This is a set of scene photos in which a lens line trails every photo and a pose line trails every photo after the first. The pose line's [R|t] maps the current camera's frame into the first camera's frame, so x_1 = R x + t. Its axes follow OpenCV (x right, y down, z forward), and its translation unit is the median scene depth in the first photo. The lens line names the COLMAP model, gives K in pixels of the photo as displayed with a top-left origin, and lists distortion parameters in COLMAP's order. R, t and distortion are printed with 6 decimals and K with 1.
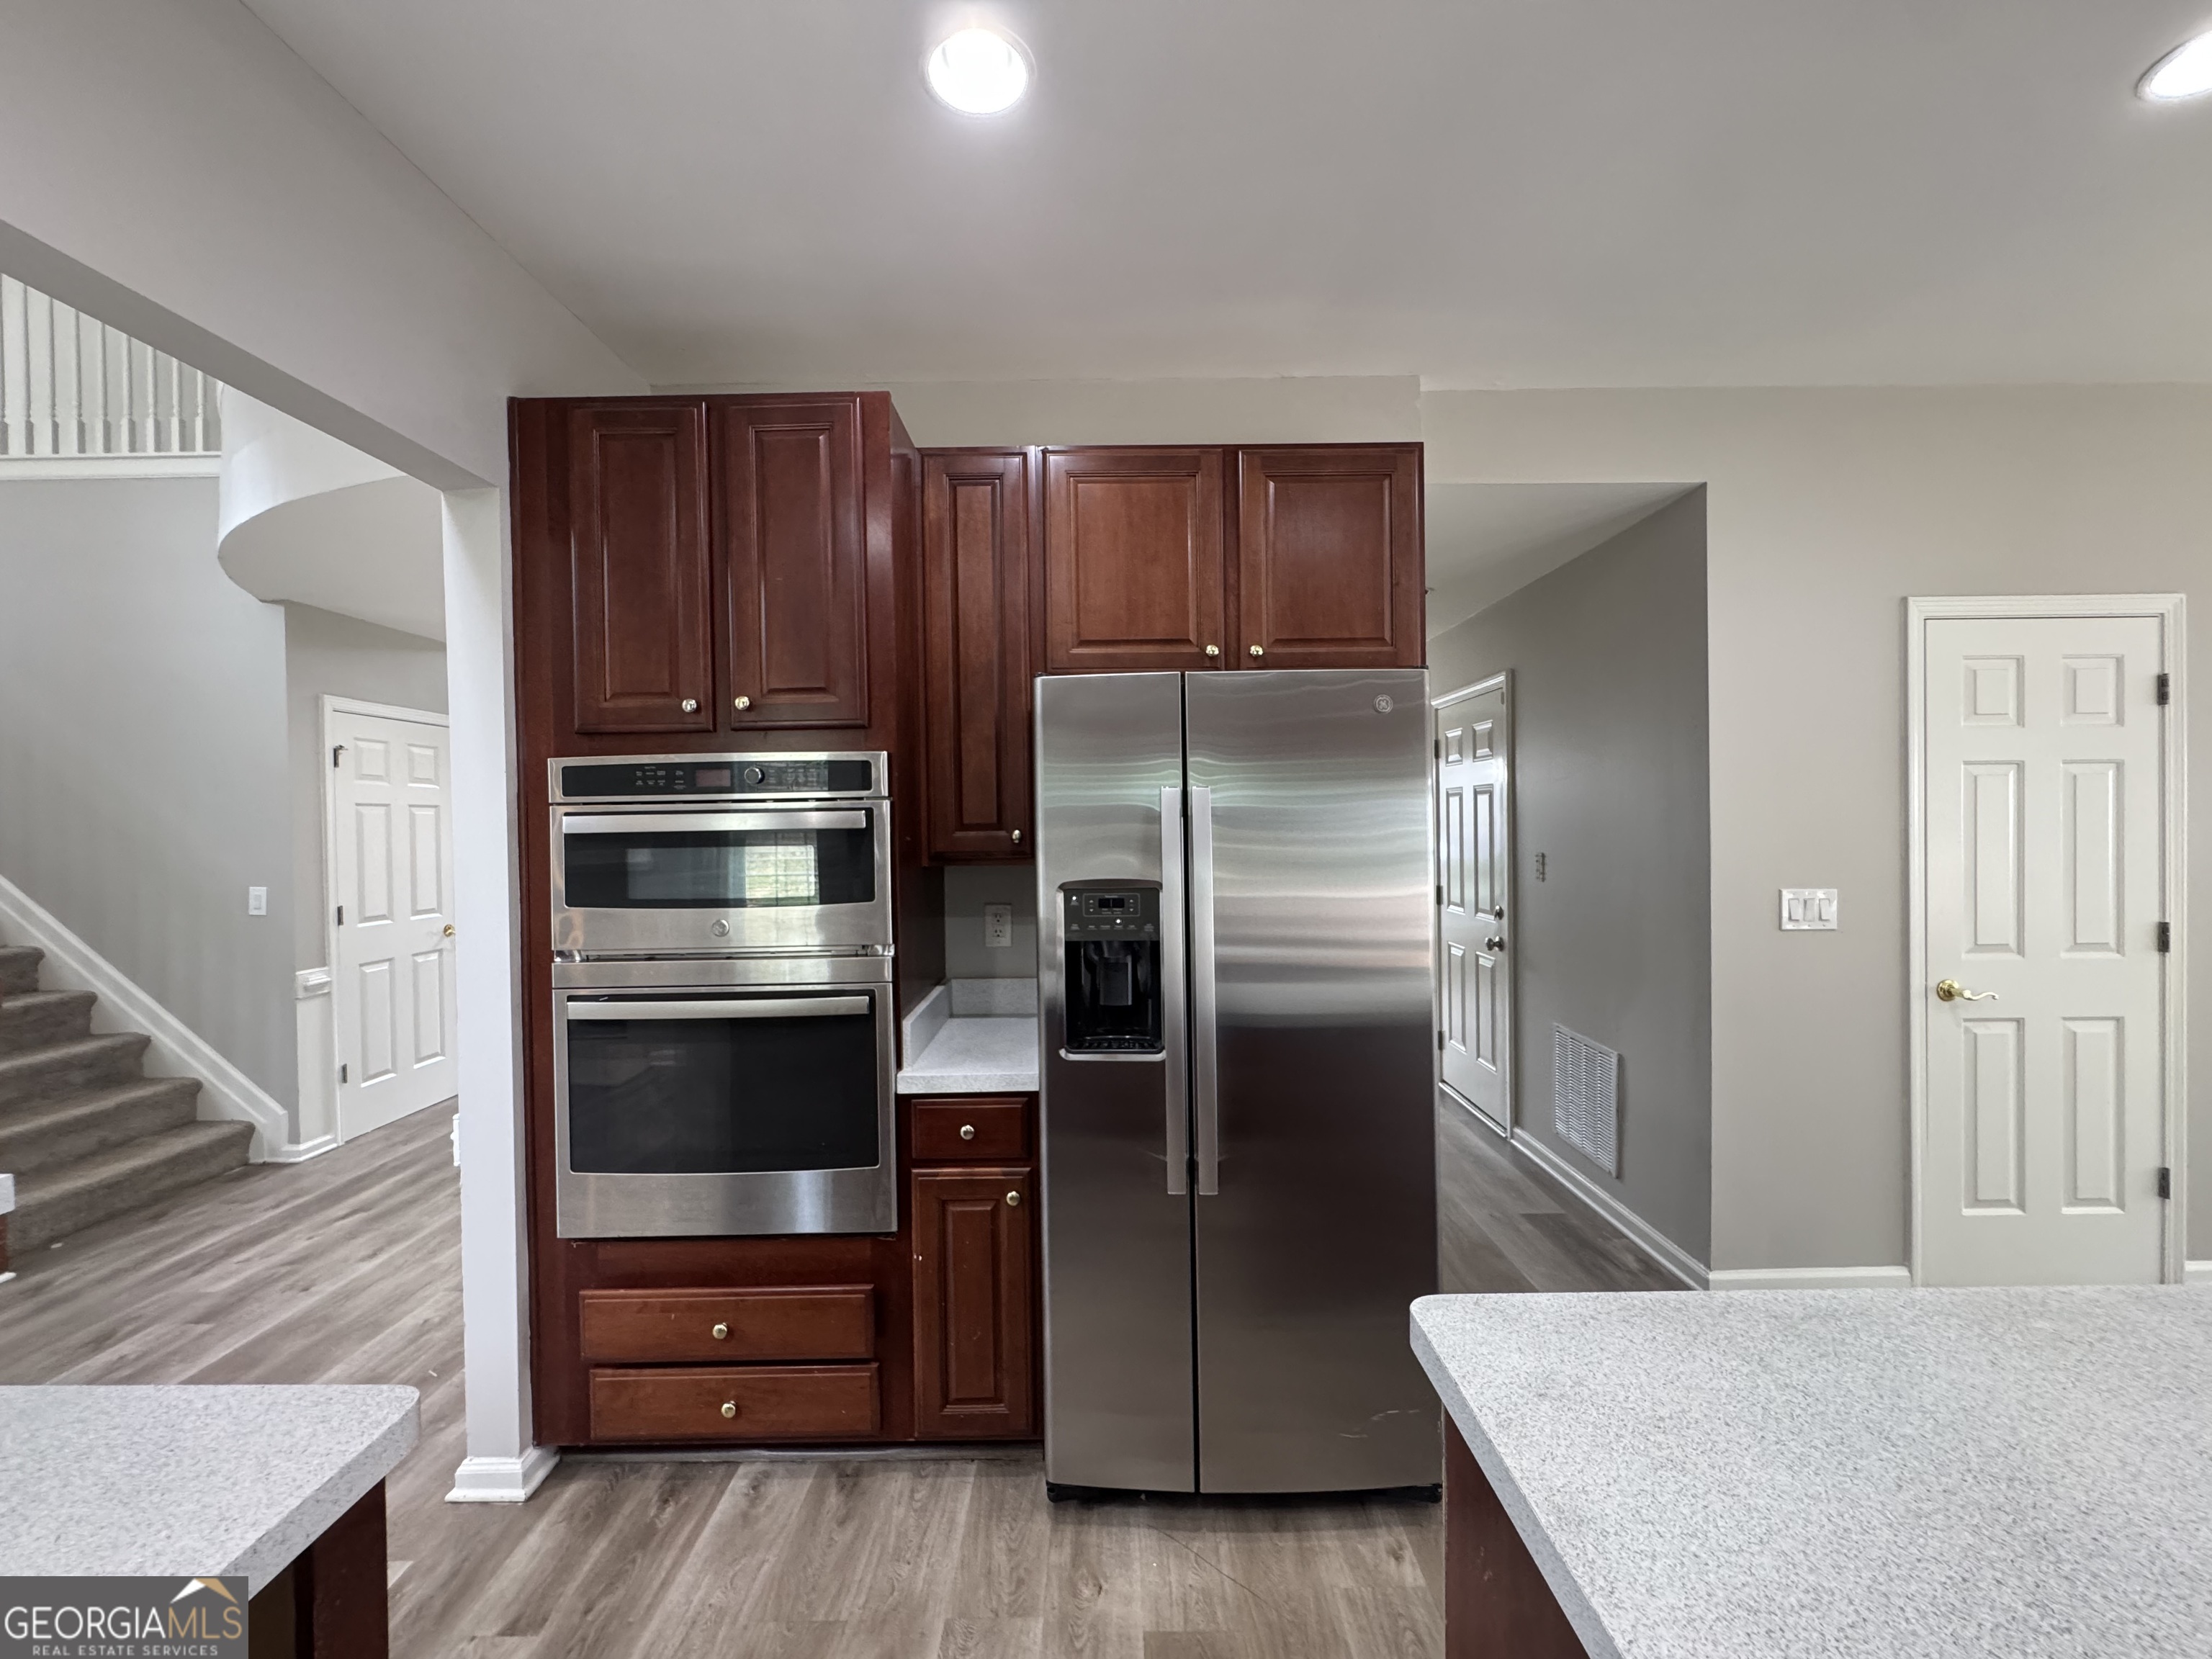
lens RADIAL K [[887.1, 0, 1103.9], [0, 887.1, 831.7], [0, 0, 1]] dist [-0.004129, 0.000666]
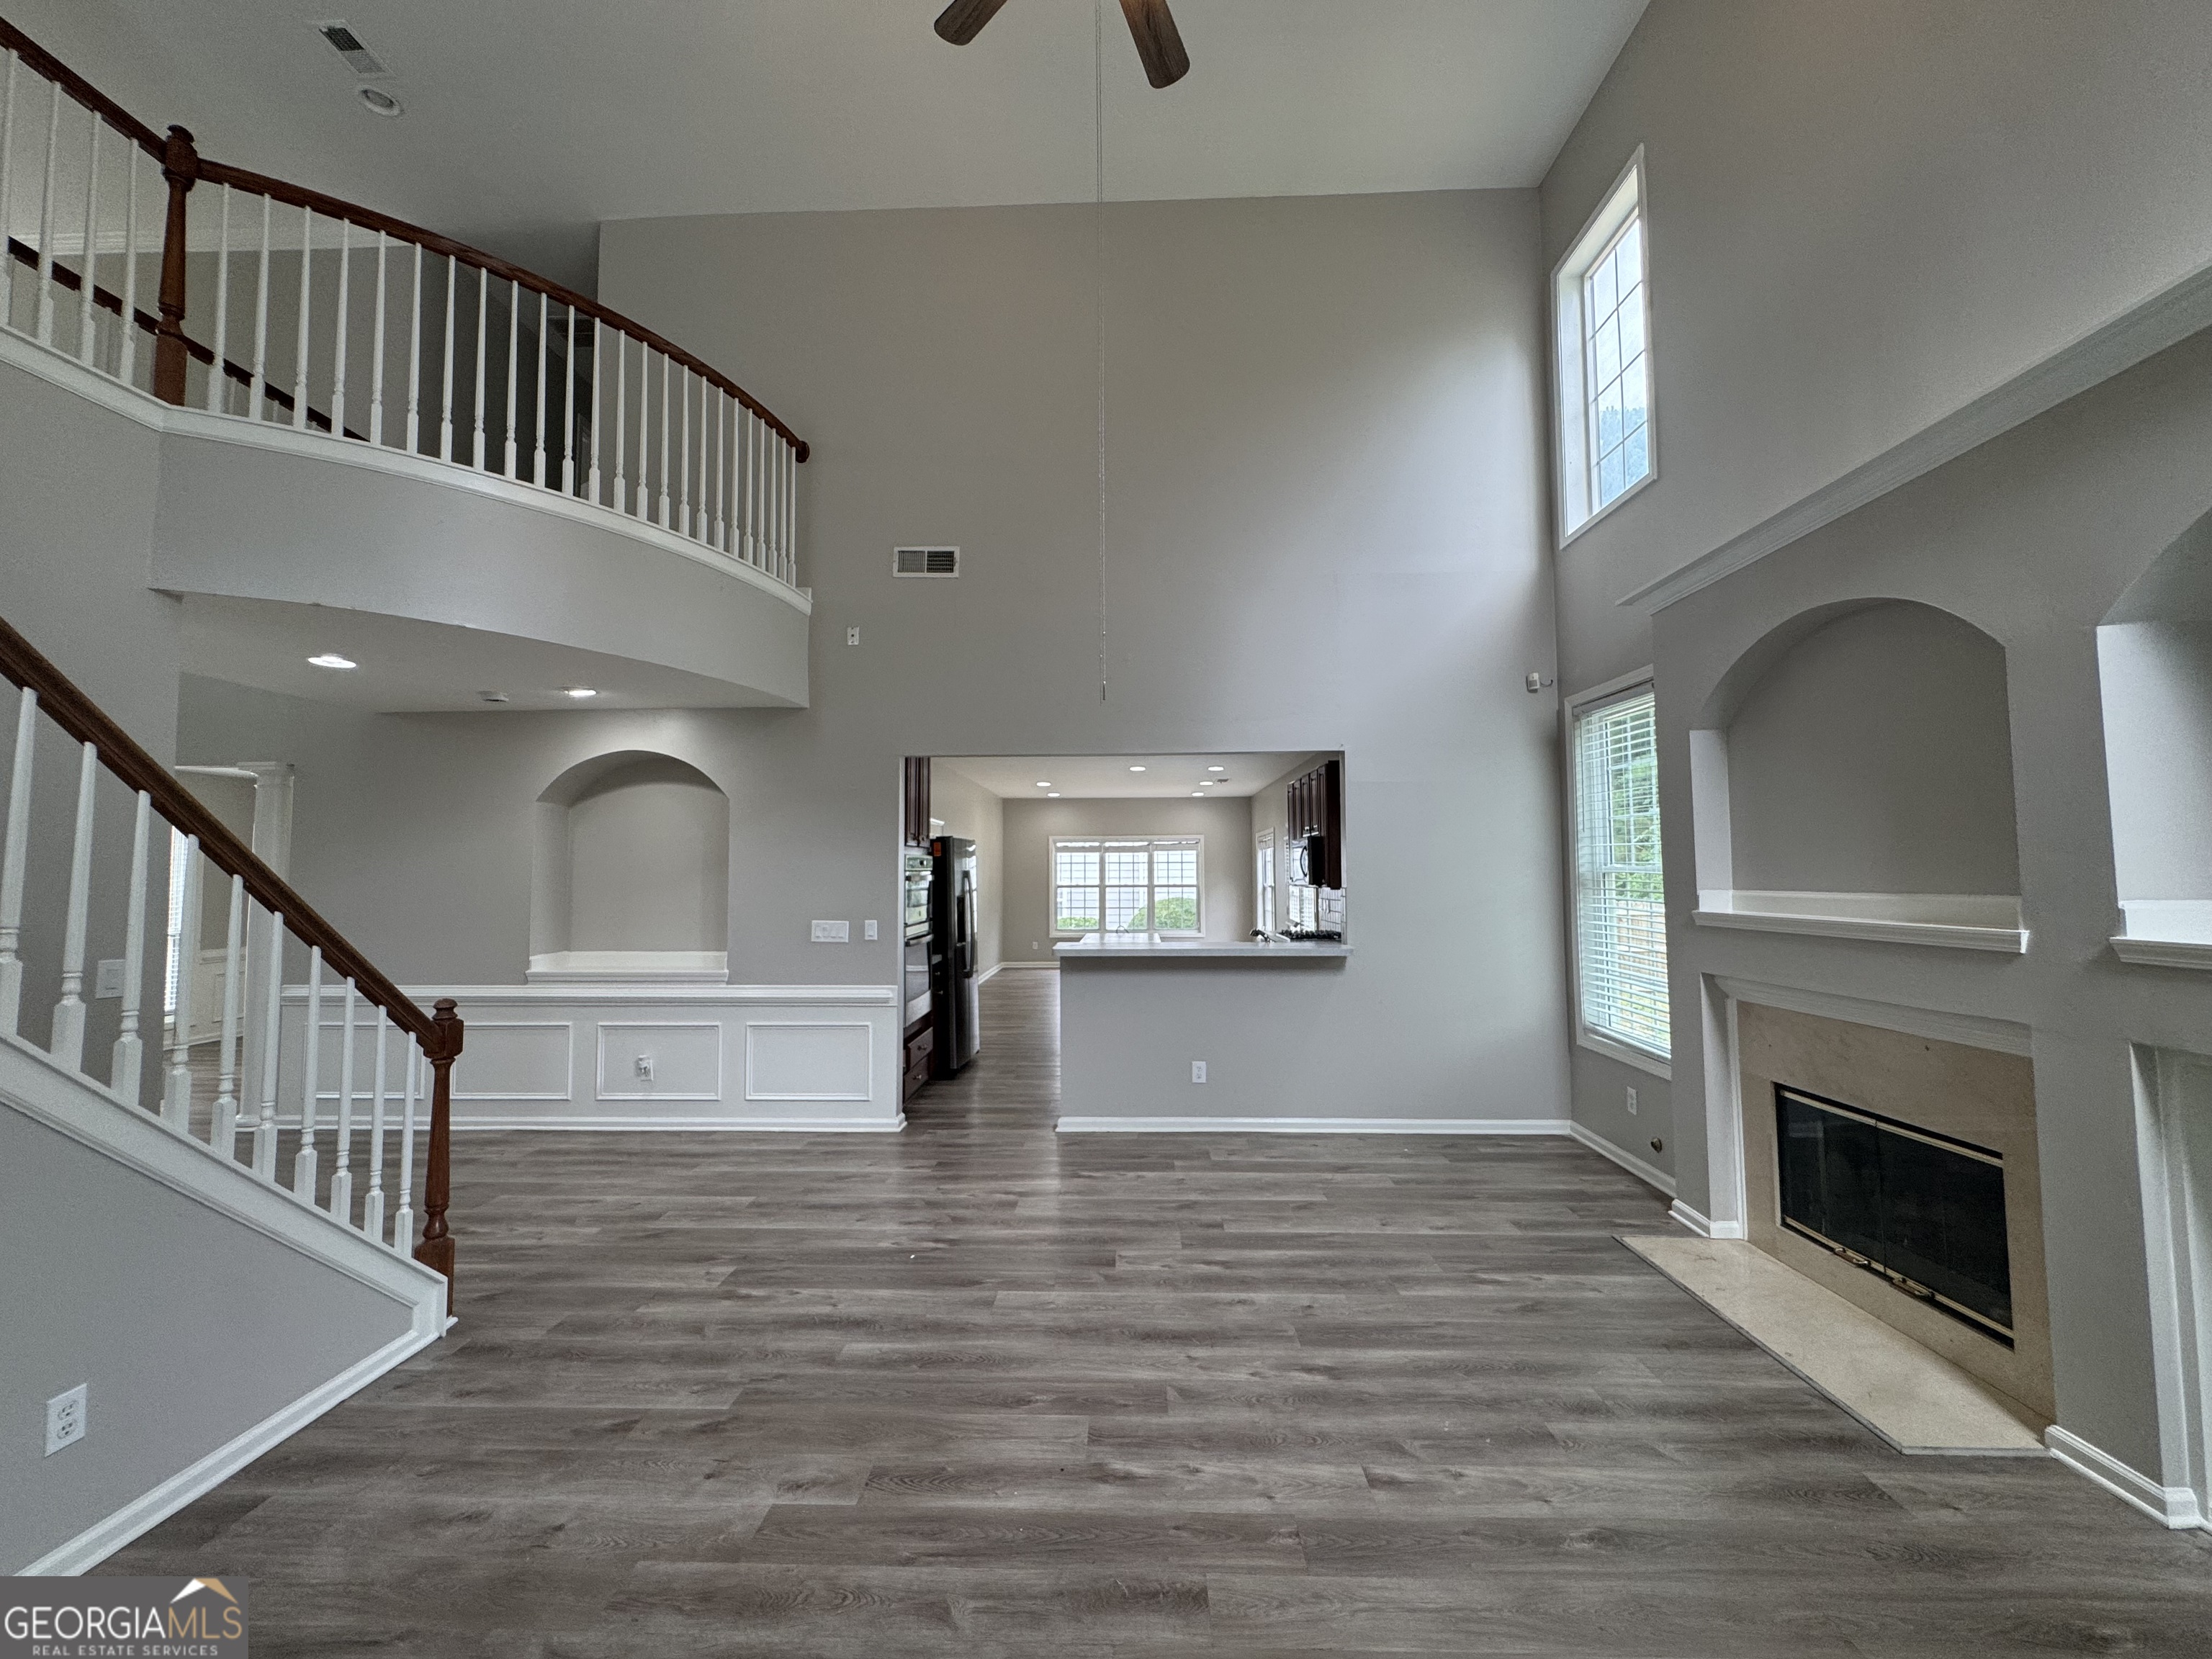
lens RADIAL K [[887.1, 0, 1101.5], [0, 887.1, 827.2], [0, 0, 1]] dist [-0.004129, 0.000666]
pose [[0.035548, 0.067873, 0.997061, -1.885278], [0.018918, 0.997467, -0.068575, 0.020213], [-0.999189, 0.021300, 0.034174, 0.155352]]
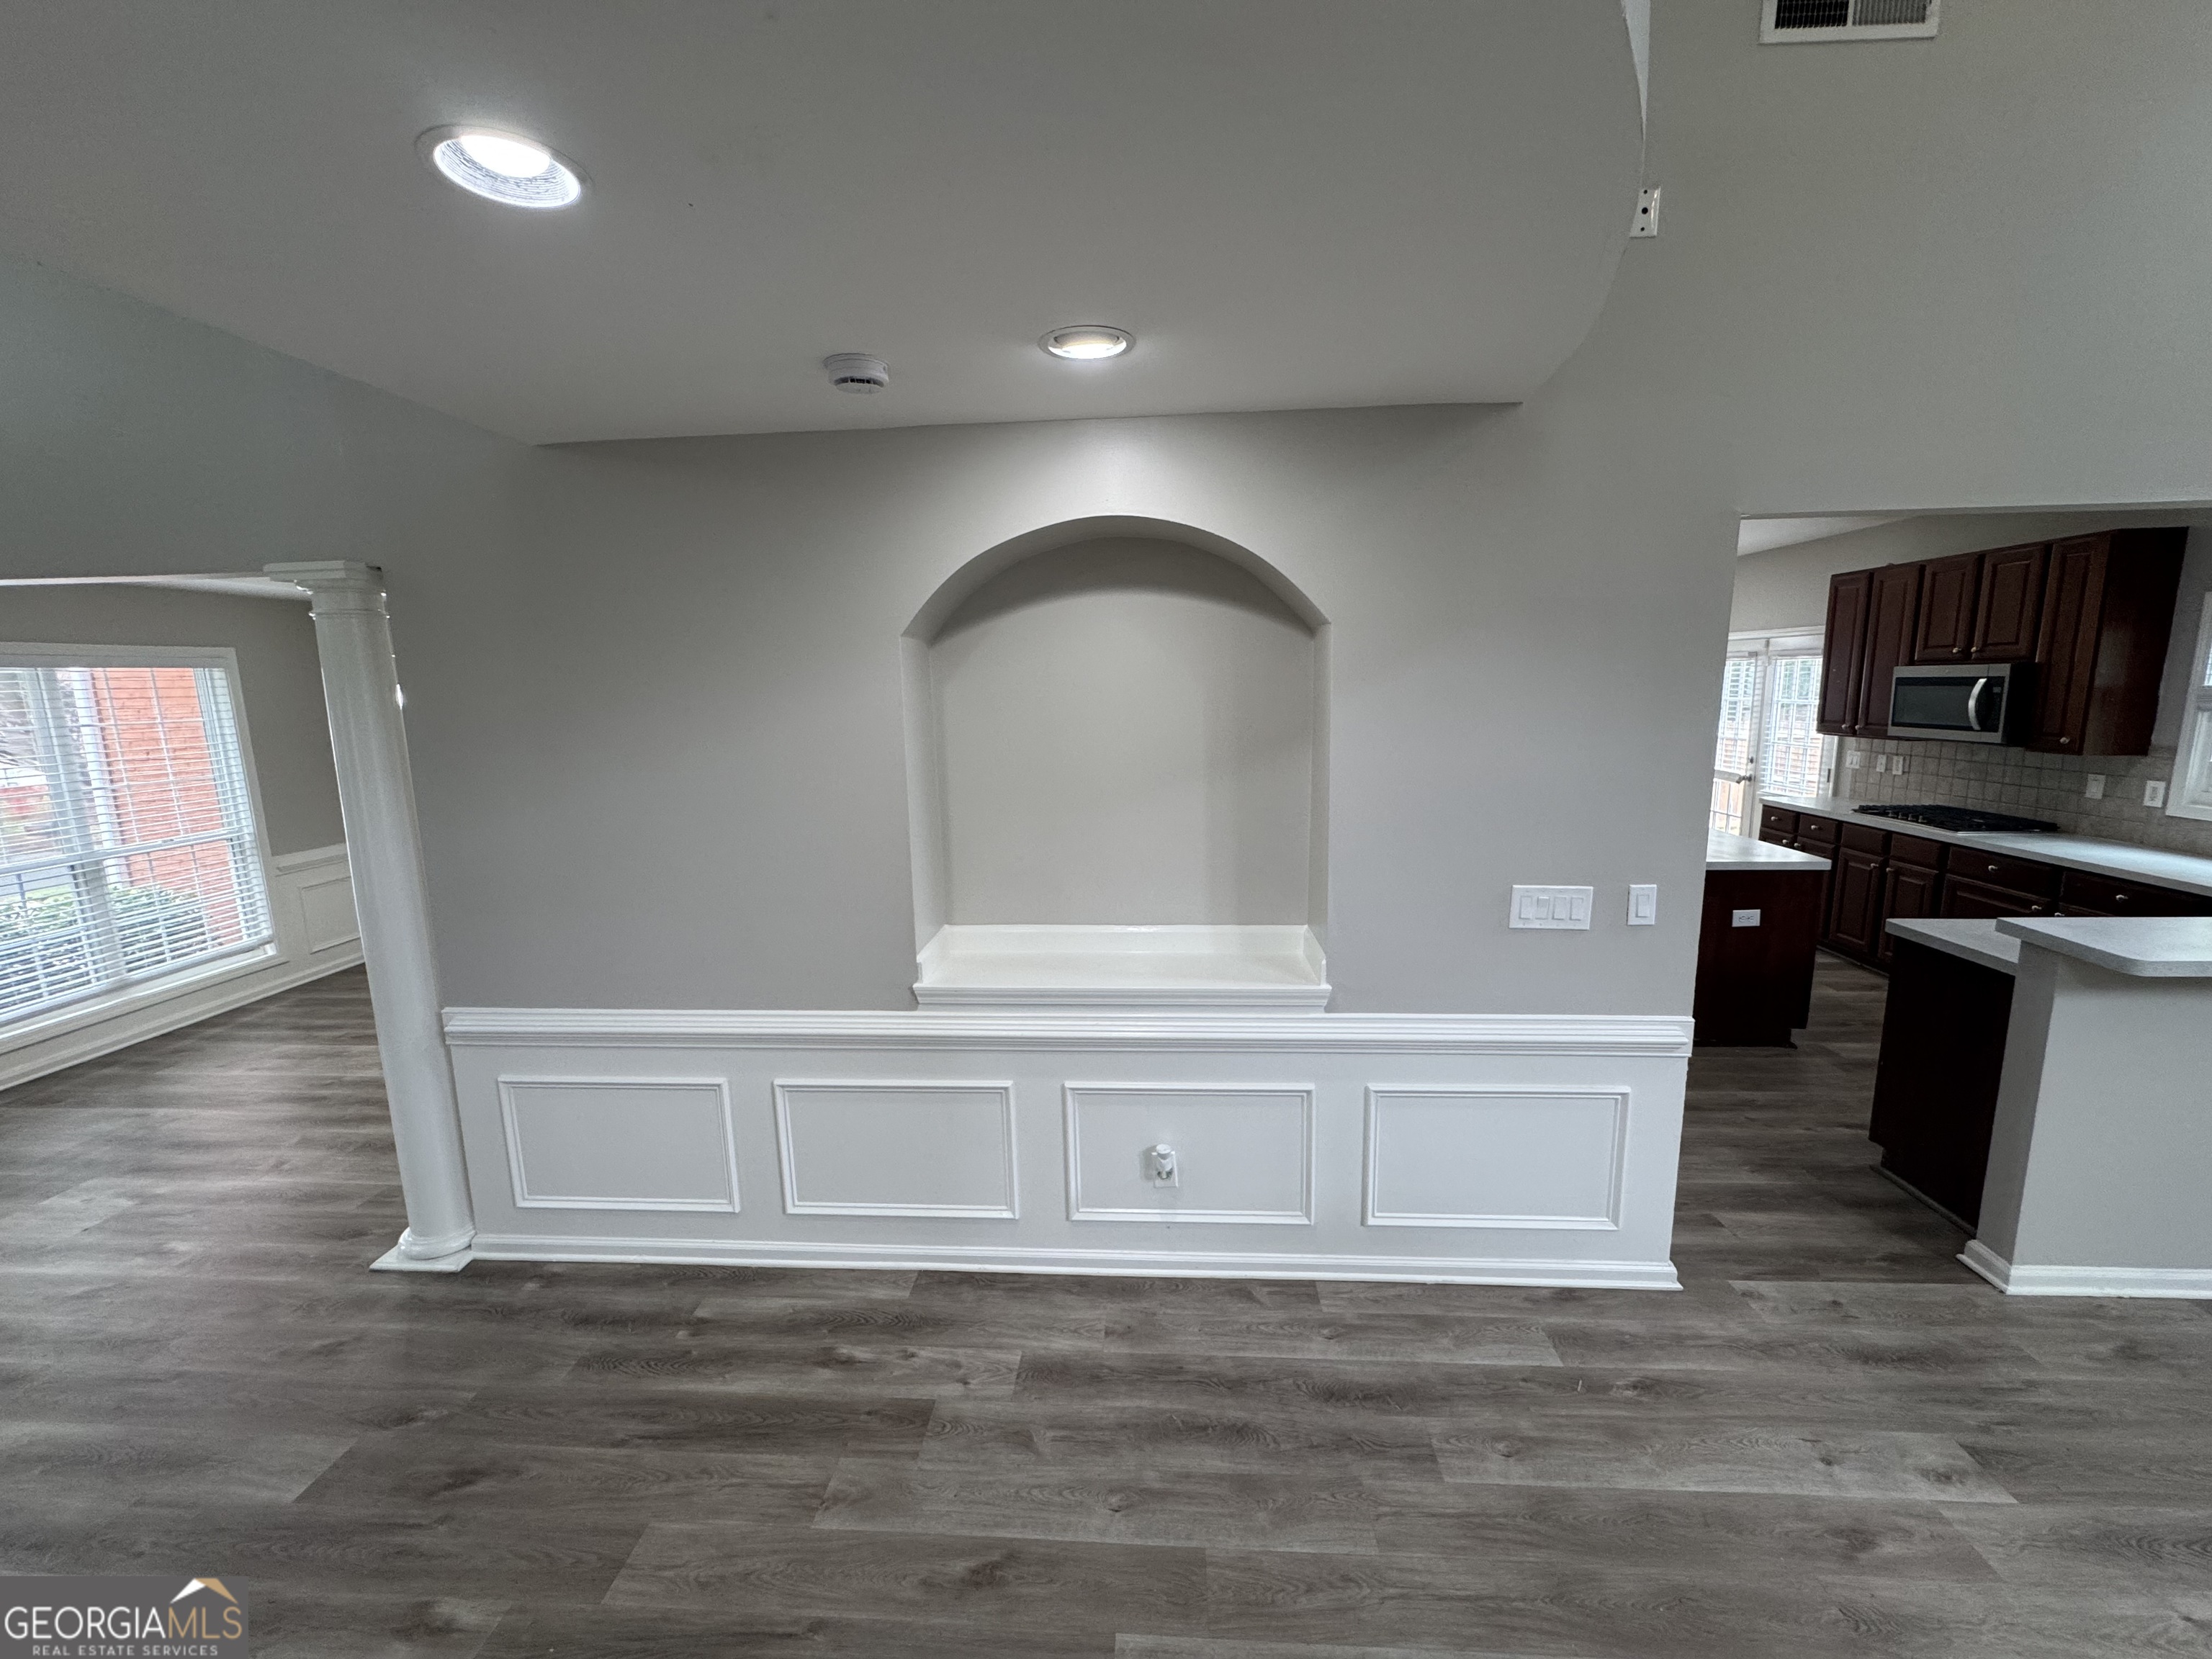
lens RADIAL K [[887.1, 0, 1104.8], [0, 887.1, 826.5], [0, 0, 1]] dist [-0.004129, 0.000666]
pose [[0.068612, -0.148075, 0.986593, -1.115622], [0.034215, 0.988691, 0.146010, -0.094742], [-0.997057, 0.023738, 0.072902, 0.967550]]
